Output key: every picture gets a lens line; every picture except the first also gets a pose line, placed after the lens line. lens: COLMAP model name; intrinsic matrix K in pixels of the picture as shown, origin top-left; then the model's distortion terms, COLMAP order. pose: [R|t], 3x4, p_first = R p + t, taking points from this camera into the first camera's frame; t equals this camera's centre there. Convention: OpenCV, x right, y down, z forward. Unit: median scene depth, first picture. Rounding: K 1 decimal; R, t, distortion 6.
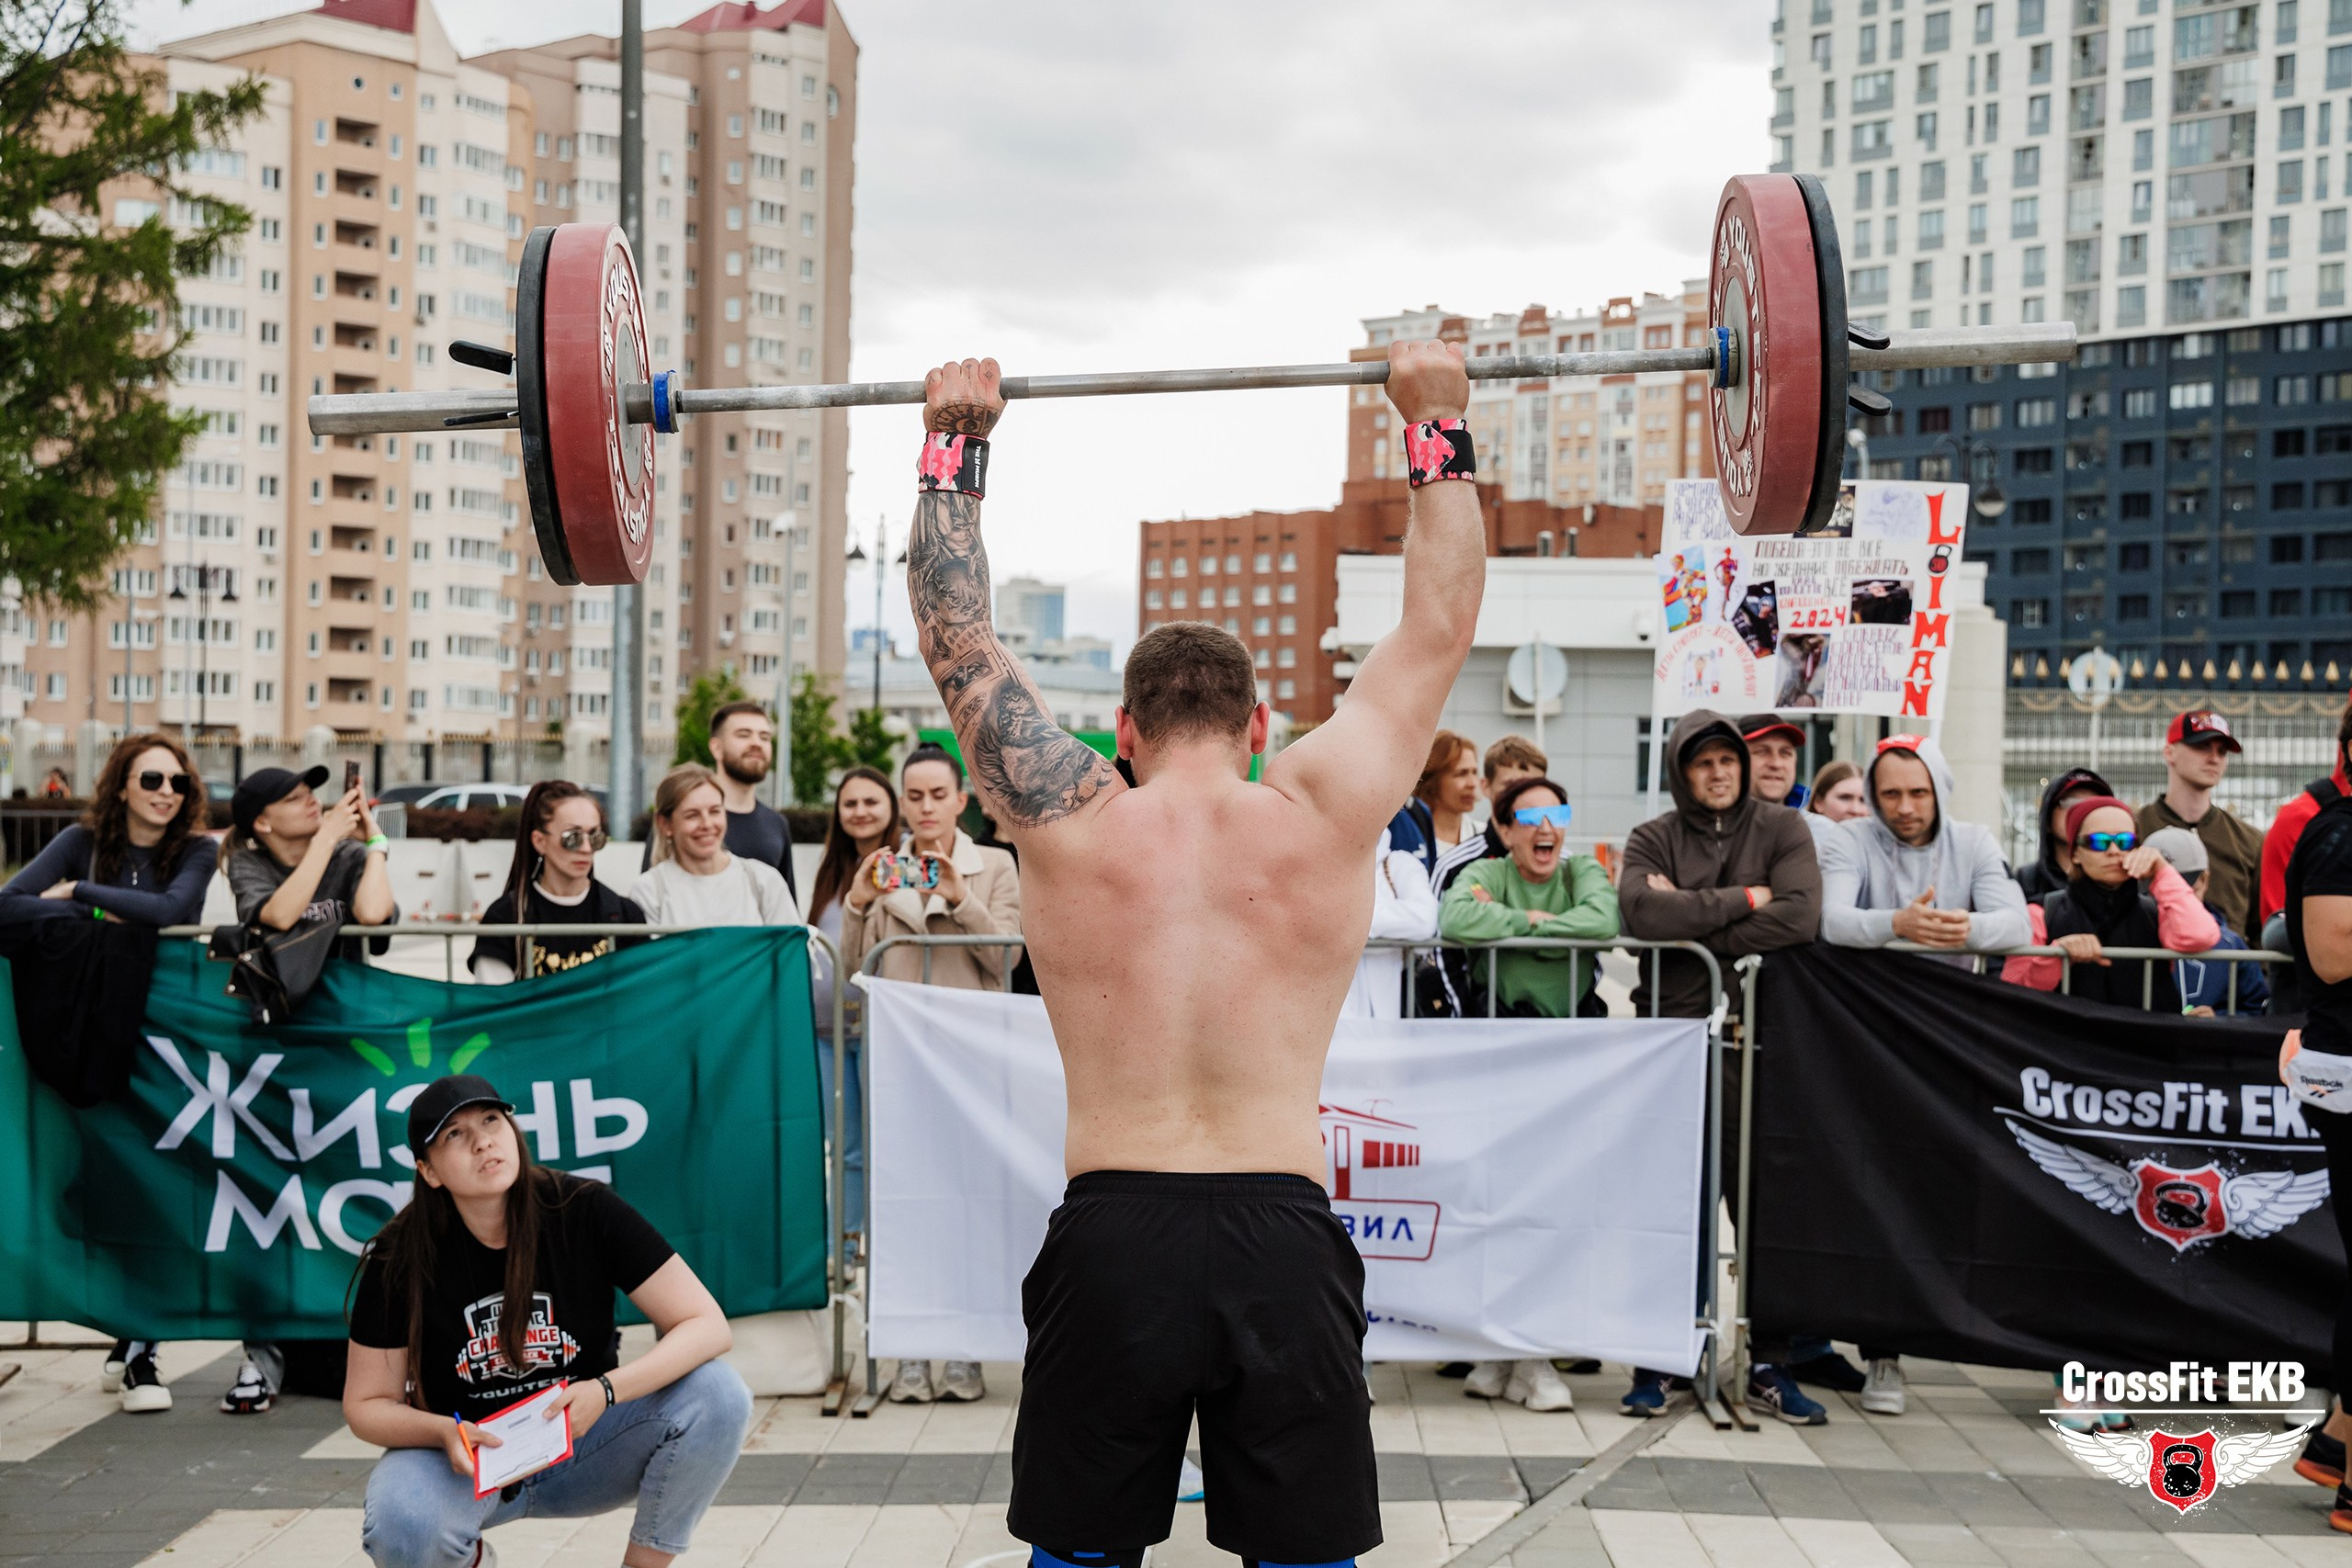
lens RADIAL K [[3432.2, 0, 1171.6], [0, 3432.2, 786.8], [0, 0, 1]] dist [0.175327, 0.000000]
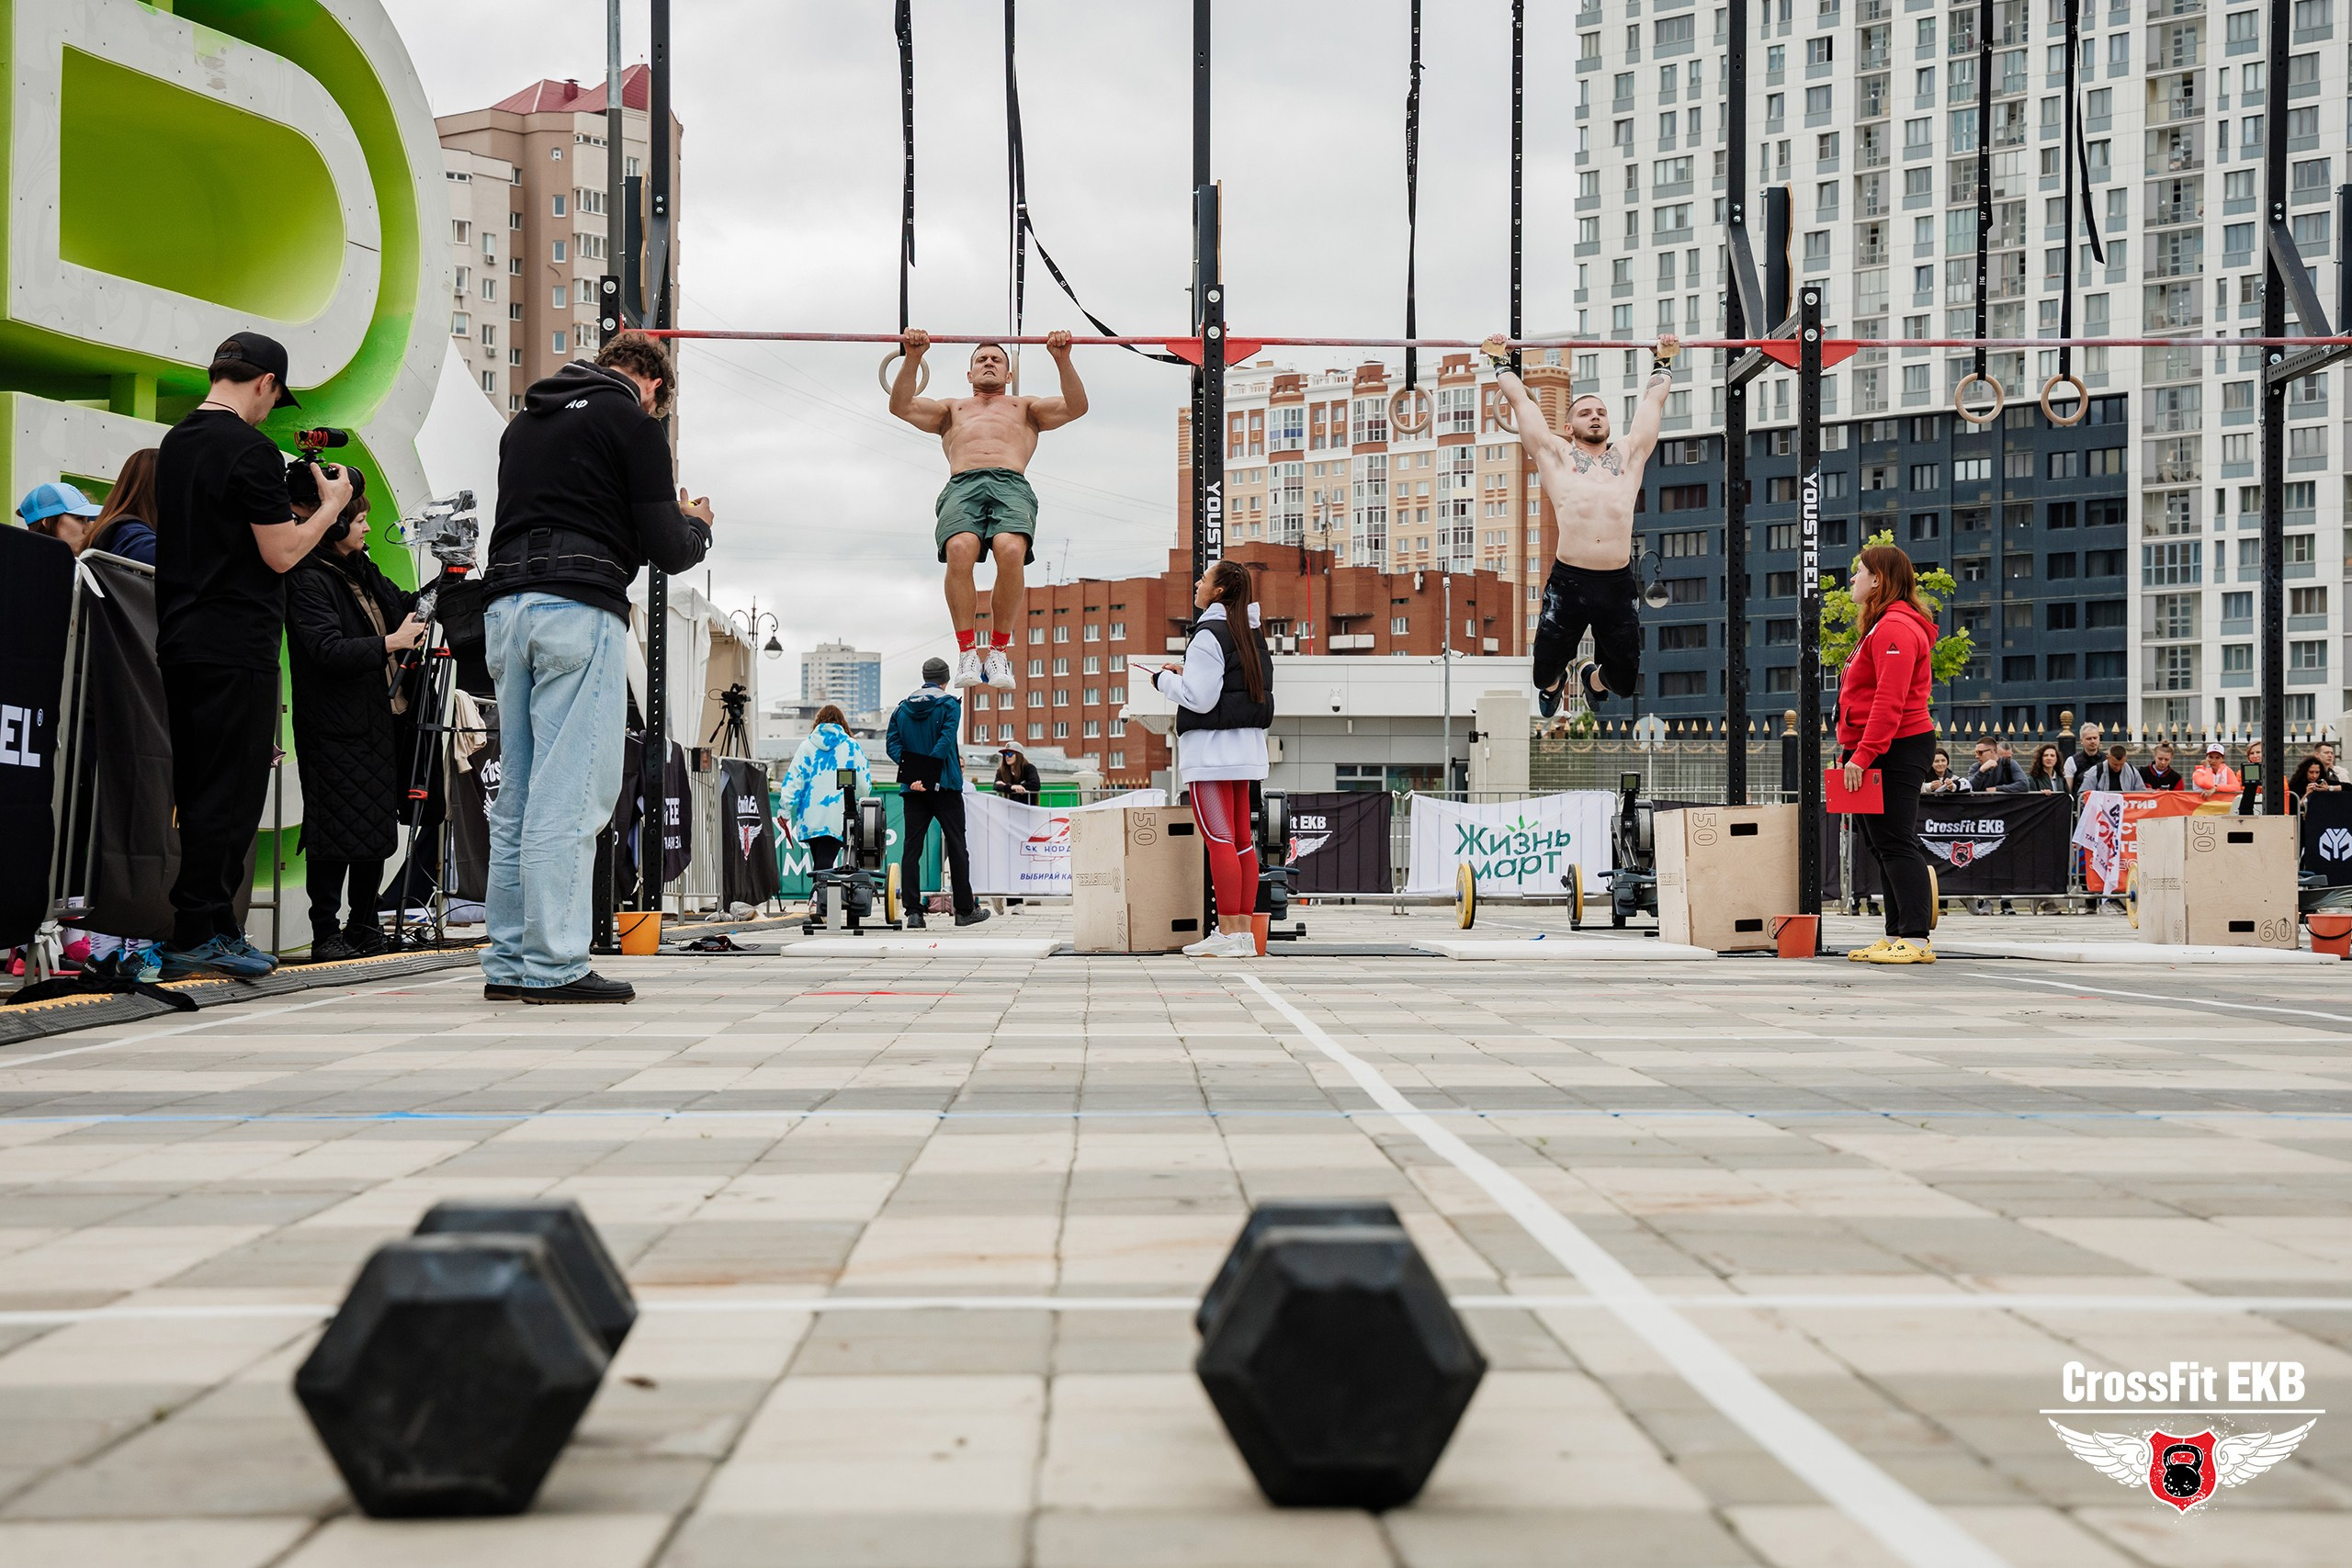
lens RADIAL K [[3972.3, 0, 1169.5], [0, 3972.3, 792.4], [0, 0, 1]] dist [0.213181, 0.000000]
pose [[0.998969, -0.012031, 0.043775, -0.002019], [0.013000, 0.999675, -0.021928, 0.007567], [-0.043497, 0.022475, 0.998801, -0.181990]]
